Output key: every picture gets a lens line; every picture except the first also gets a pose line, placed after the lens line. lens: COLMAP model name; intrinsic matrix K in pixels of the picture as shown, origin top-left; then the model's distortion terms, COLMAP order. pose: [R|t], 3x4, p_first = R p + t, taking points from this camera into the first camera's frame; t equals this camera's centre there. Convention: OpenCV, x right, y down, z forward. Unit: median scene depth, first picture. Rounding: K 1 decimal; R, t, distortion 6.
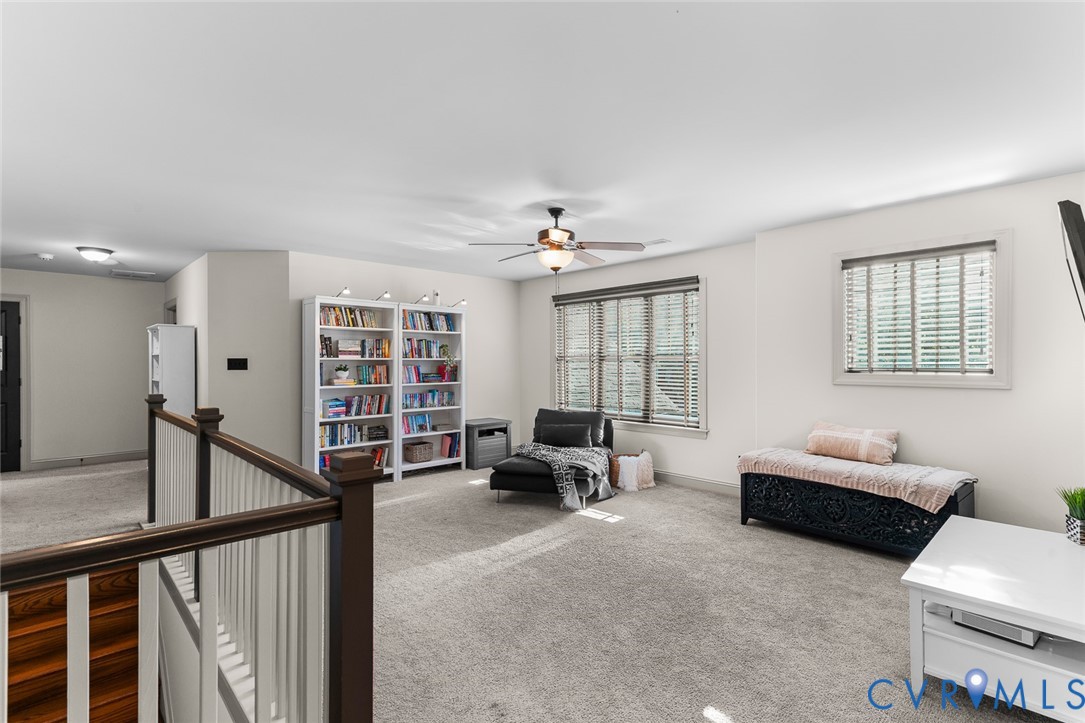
lens RADIAL K [[507.9, 0, 540.8], [0, 507.9, 365.5], [0, 0, 1]] dist [0.002787, 0.000127]
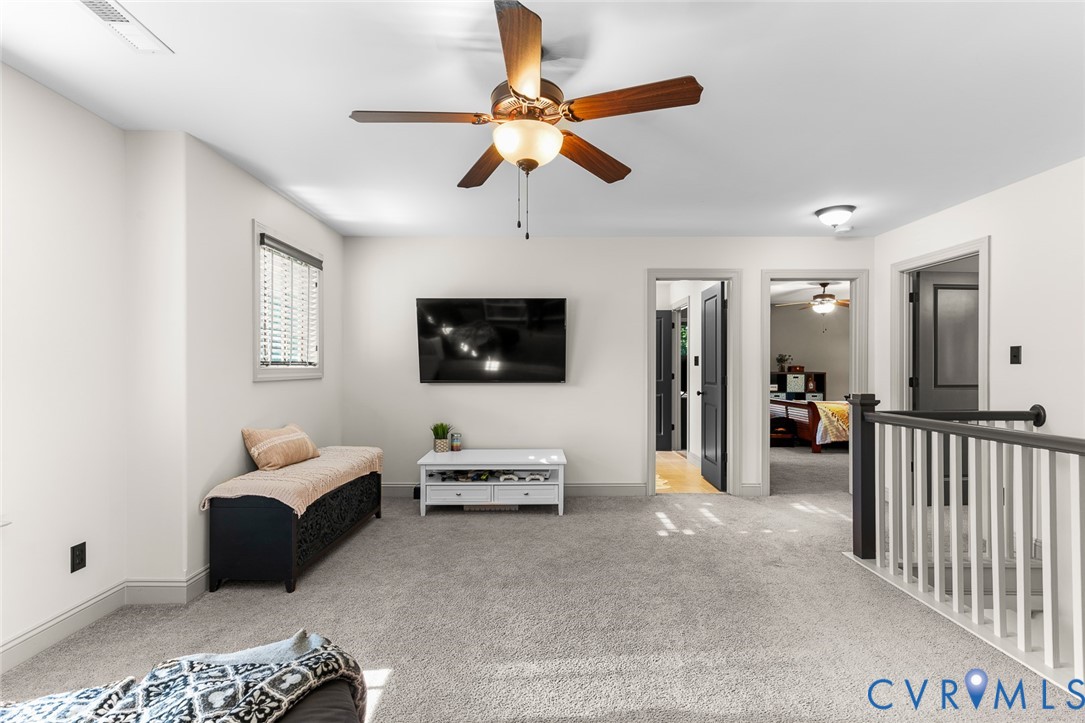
lens RADIAL K [[507.9, 0, 540.8], [0, 507.9, 365.5], [0, 0, 1]] dist [0.002787, 0.000127]
pose [[-0.725100, 0.000785, 0.688643, -0.341258], [0.006134, 0.999967, 0.005319, 0.010500], [-0.688617, 0.008081, -0.725081, 1.392369]]
